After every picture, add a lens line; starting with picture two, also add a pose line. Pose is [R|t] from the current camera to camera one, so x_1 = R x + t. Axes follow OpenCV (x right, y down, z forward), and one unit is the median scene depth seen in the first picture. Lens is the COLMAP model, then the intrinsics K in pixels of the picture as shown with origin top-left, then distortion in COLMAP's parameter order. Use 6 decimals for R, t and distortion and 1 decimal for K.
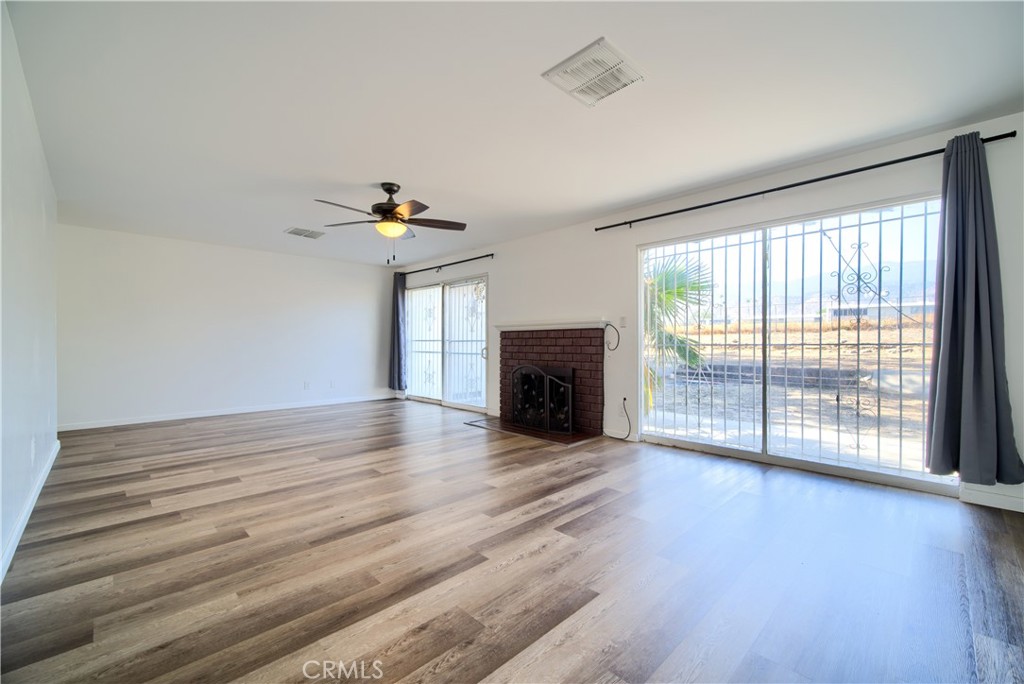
lens RADIAL K [[416.8, 0, 539.8], [0, 416.8, 344.1], [0, 0, 1]] dist [-0.000831, -0.000434]
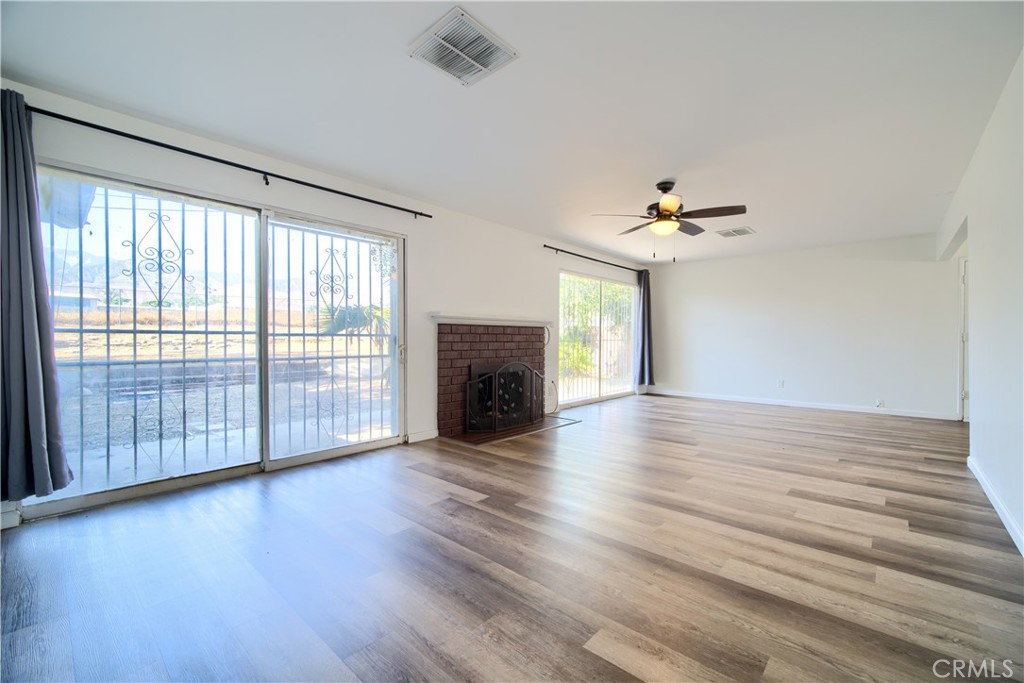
lens RADIAL K [[416.8, 0, 539.8], [0, 416.8, 343.6], [0, 0, 1]] dist [-0.000831, -0.000434]
pose [[-0.050172, -0.011886, 0.998670, -1.433921], [-0.000629, 0.999929, 0.011870, -0.005777], [-0.998740, -0.000033, -0.050176, 1.428813]]
